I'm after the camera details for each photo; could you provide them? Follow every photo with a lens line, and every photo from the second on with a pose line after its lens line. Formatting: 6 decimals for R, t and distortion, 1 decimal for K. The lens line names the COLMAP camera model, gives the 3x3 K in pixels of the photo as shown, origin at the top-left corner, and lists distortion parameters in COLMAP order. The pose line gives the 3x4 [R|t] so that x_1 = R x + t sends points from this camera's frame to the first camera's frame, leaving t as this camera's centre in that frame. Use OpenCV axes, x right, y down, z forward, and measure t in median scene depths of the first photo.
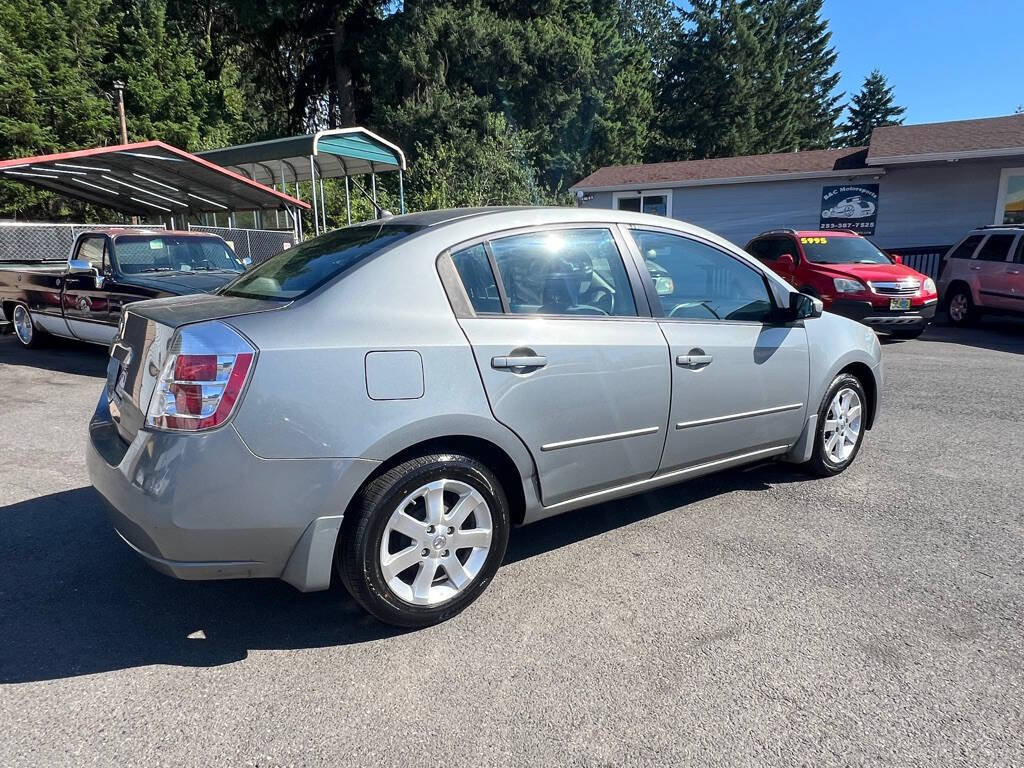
lens RADIAL K [[651.5, 0, 513.3], [0, 651.5, 389.9], [0, 0, 1]] dist [-0.006006, 0.003123]
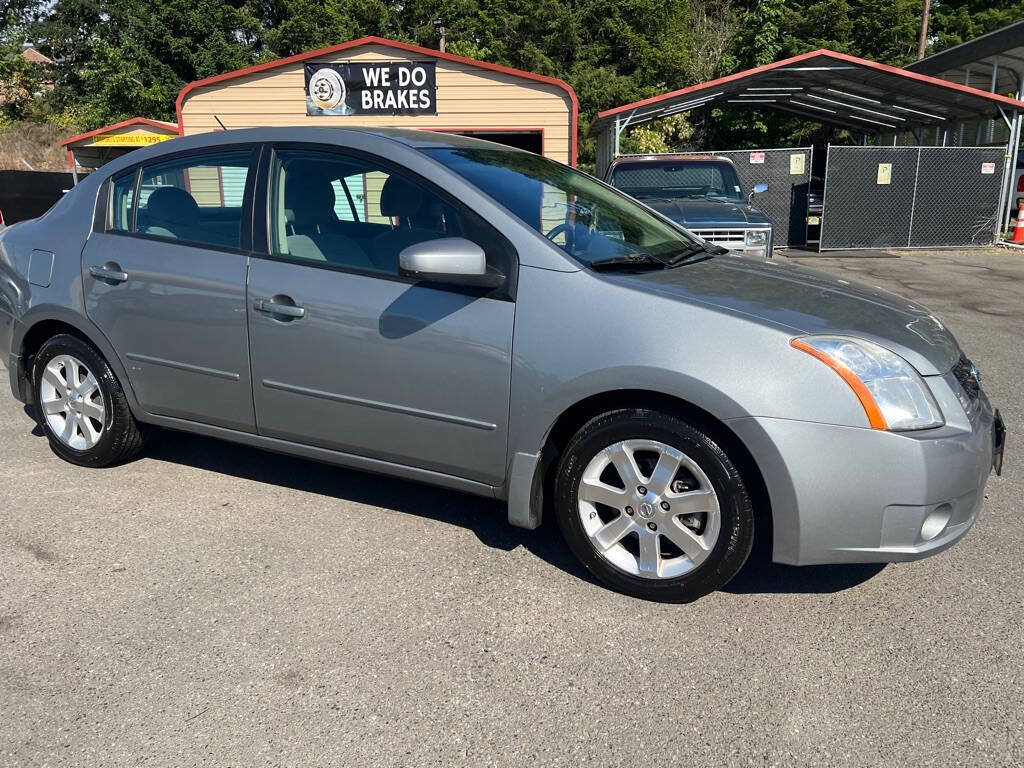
lens RADIAL K [[772.6, 0, 519.2], [0, 772.6, 382.1], [0, 0, 1]] dist [0.037232, -0.043551]
pose [[0.454077, 0.216329, -0.864301, 0.185458], [-0.173627, 0.972962, 0.152308, -0.022866], [0.873881, 0.080906, 0.479360, 0.116494]]
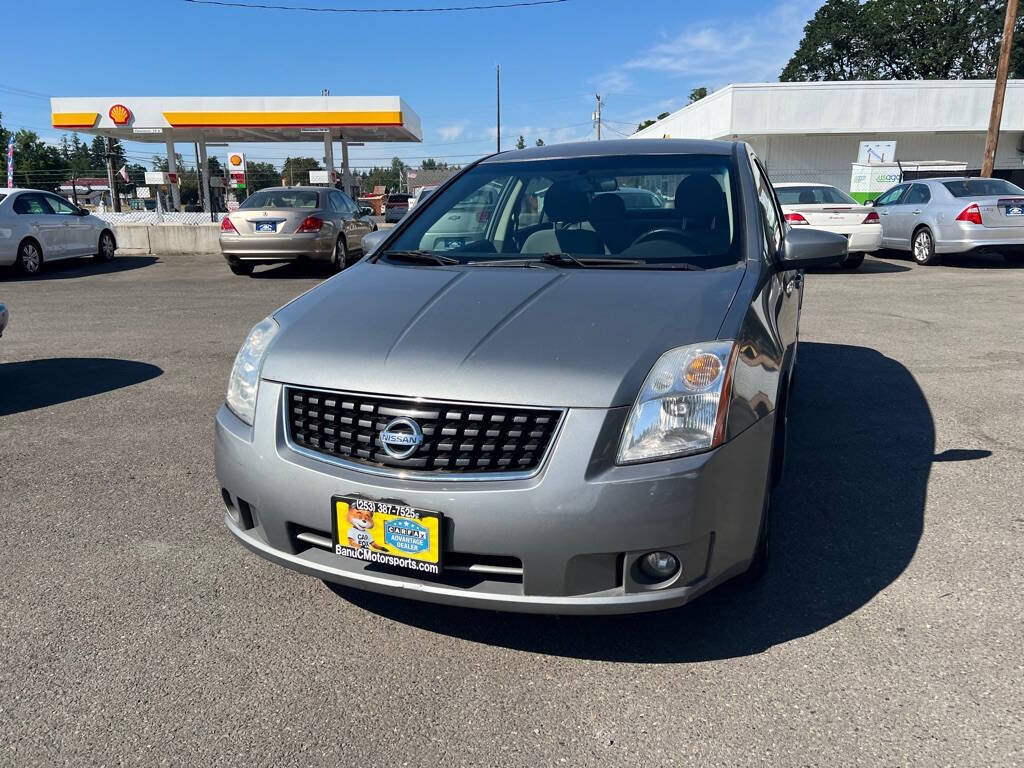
lens RADIAL K [[769.9, 0, 522.3], [0, 769.9, 384.0], [0, 0, 1]] dist [0.039938, -0.043610]
pose [[-0.832730, 0.143741, -0.534696, 0.145053], [-0.089744, 0.917903, 0.386524, -0.063095], [0.546358, 0.369855, -0.751465, 0.326279]]
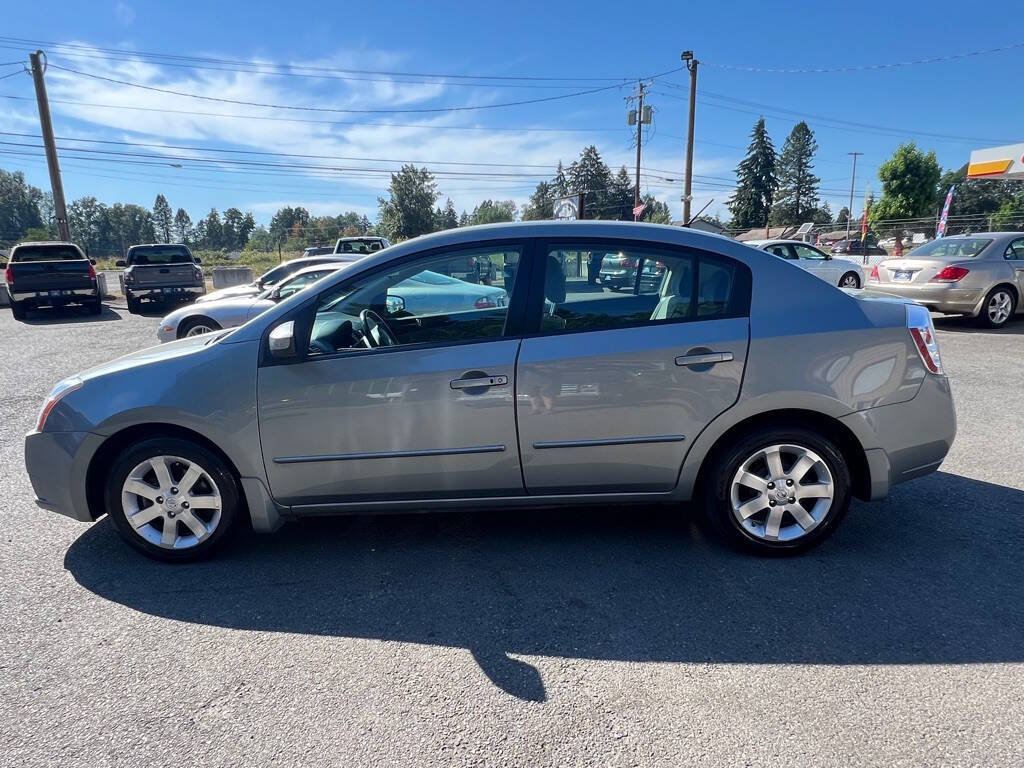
lens RADIAL K [[651.5, 0, 512.0], [0, 651.5, 385.5], [0, 0, 1]] dist [-0.002163, -0.001433]
pose [[-0.799575, -0.093749, 0.593204, -0.098772], [0.144730, 0.928551, 0.341827, -0.065846], [-0.582866, 0.359170, -0.728879, 0.311461]]
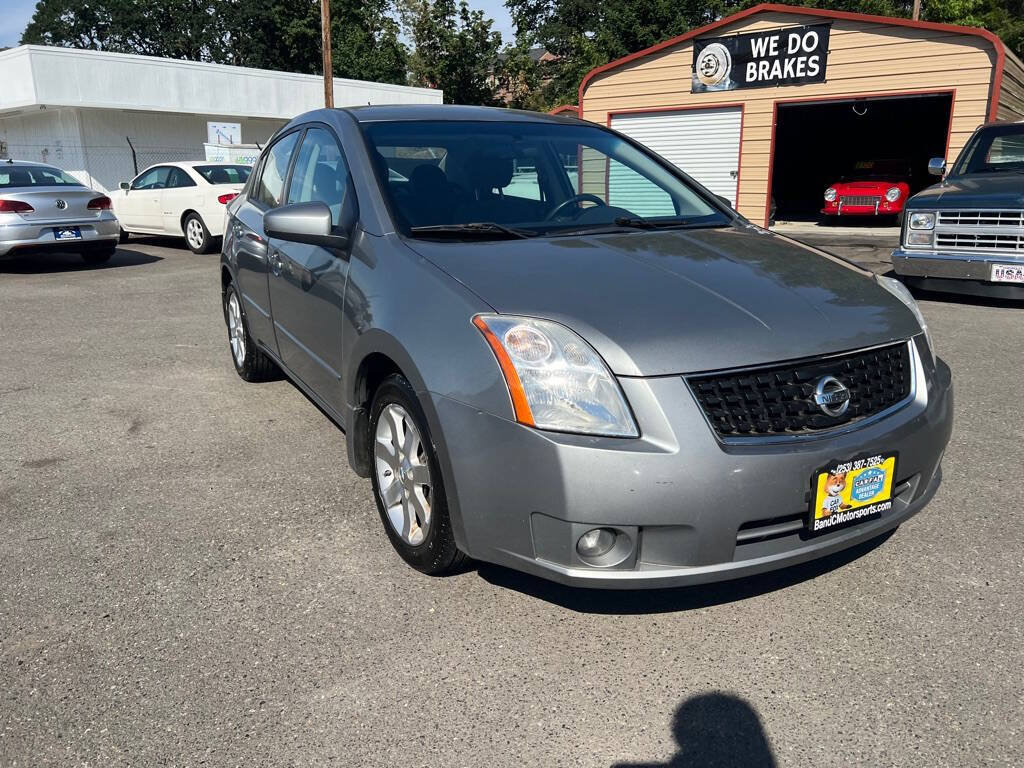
lens RADIAL K [[769.9, 0, 520.0], [0, 769.9, 389.3], [0, 0, 1]] dist [0.039938, -0.043610]
pose [[-0.112866, 0.271787, -0.955716, 0.204982], [-0.181553, 0.940028, 0.288766, -0.039502], [0.976883, 0.206105, -0.056753, 0.213105]]
